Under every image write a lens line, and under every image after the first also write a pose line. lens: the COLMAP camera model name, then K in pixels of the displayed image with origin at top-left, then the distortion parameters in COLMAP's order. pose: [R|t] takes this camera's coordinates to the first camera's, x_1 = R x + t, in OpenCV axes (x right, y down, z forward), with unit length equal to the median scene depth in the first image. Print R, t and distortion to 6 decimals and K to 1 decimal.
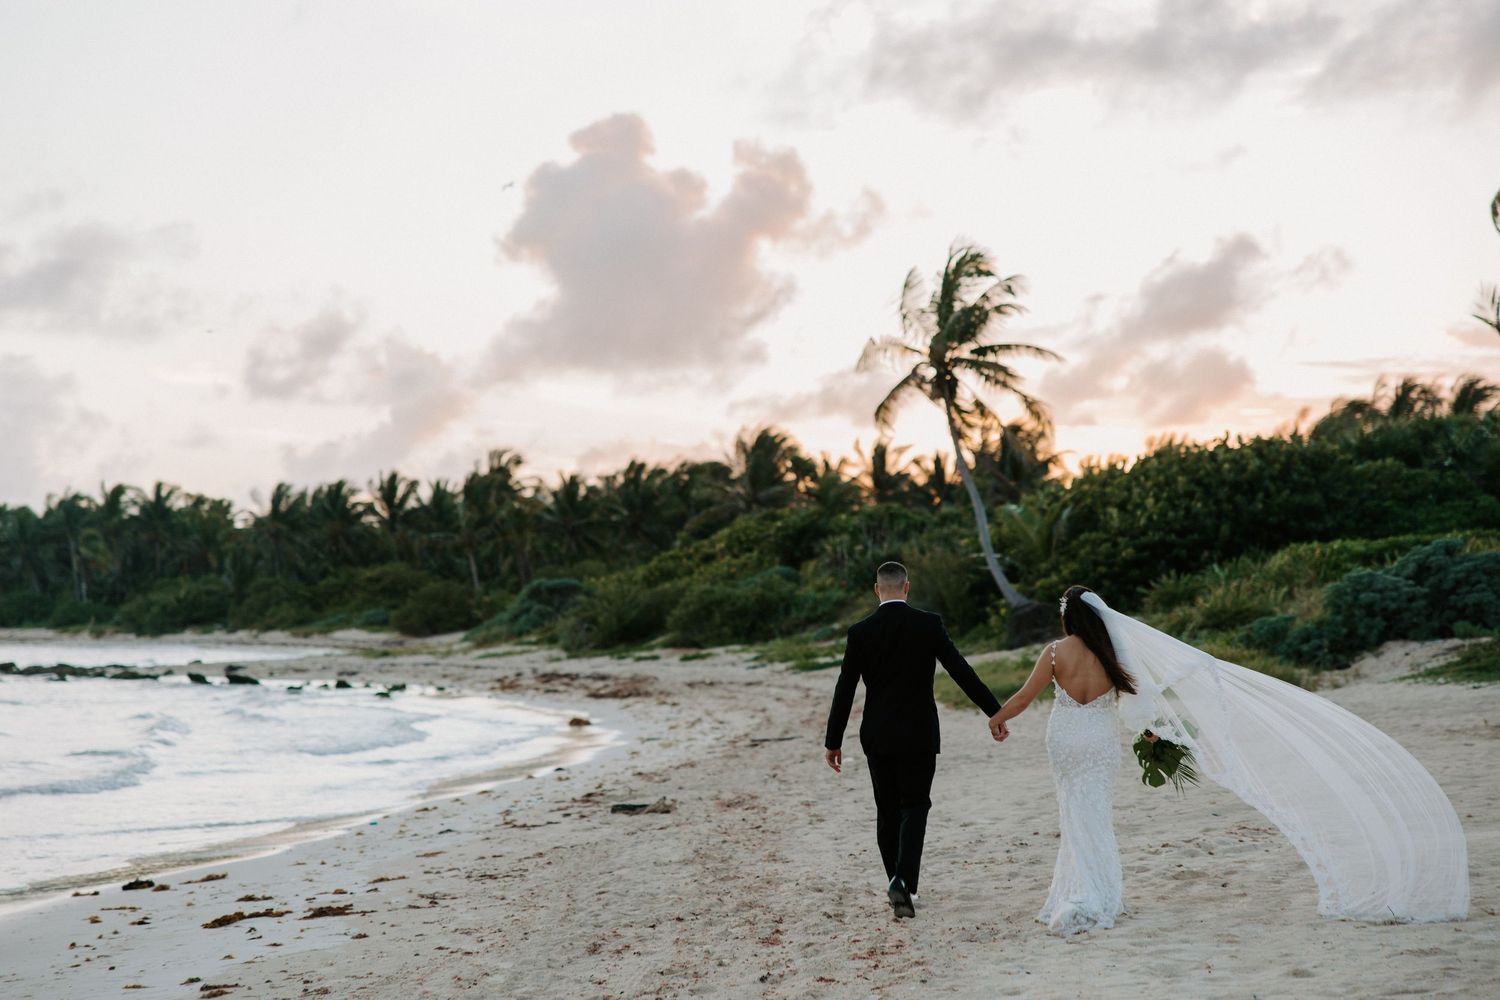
lens RADIAL K [[3124.6, 0, 750.0], [0, 3124.6, 500.0], [0, 0, 1]] dist [-0.002465, -0.067805]
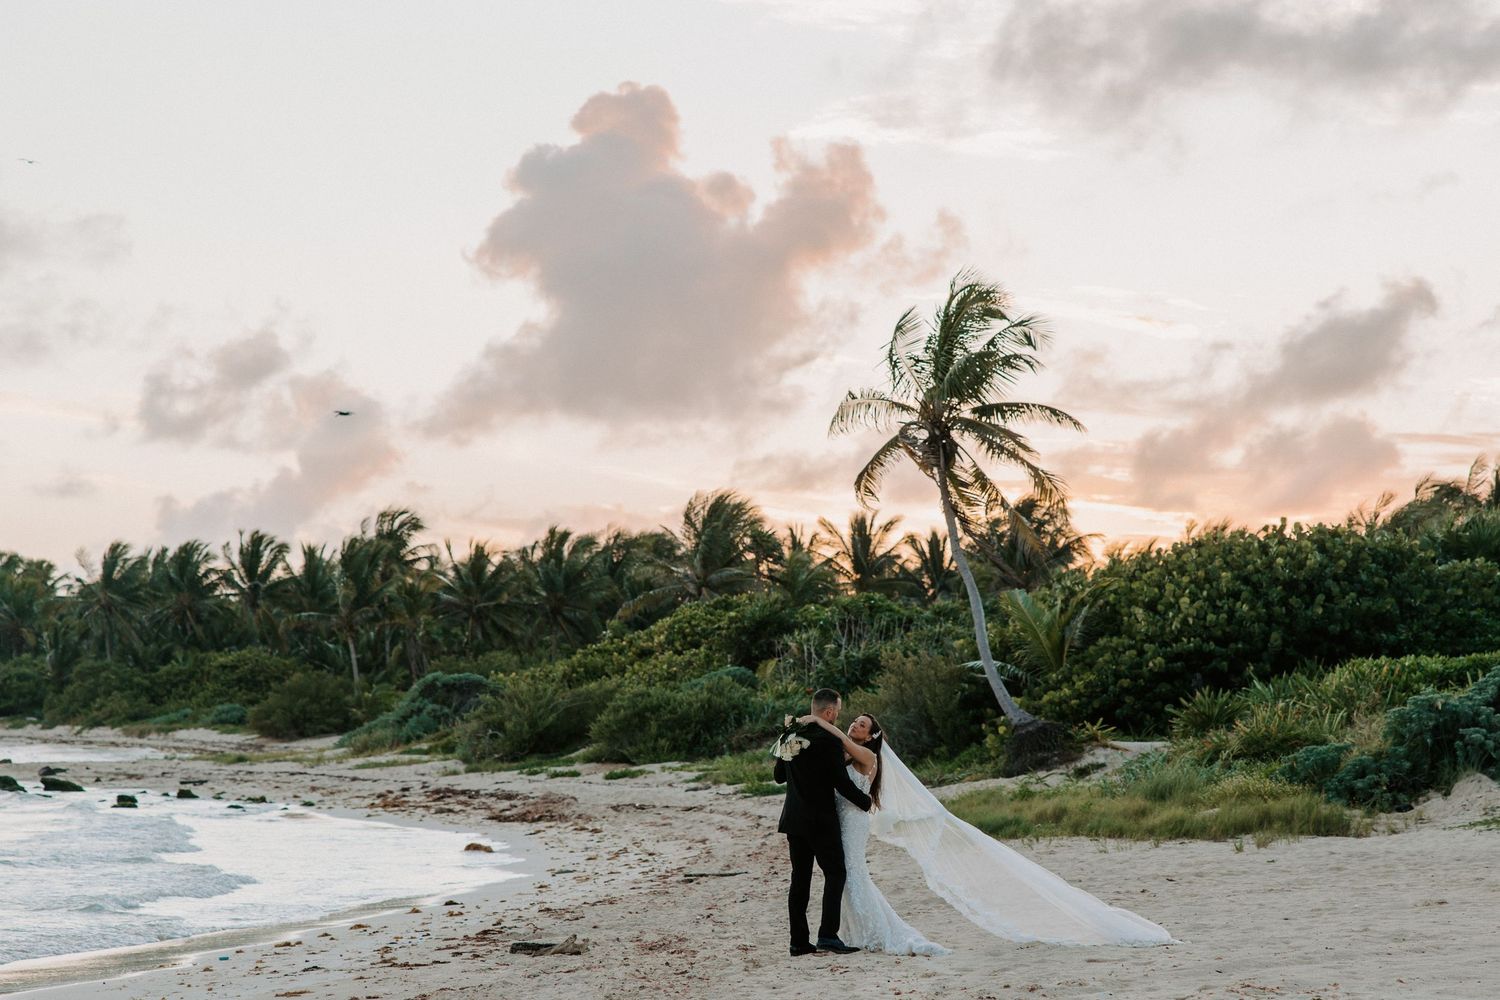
lens RADIAL K [[3124.6, 0, 750.0], [0, 3124.6, 500.0], [0, 0, 1]] dist [-0.002465, -0.067805]
pose [[0.998925, 0.033331, 0.032210, -0.013261], [-0.032387, 0.999043, -0.029403, 0.001758], [-0.033159, 0.028328, 0.999049, 0.185297]]
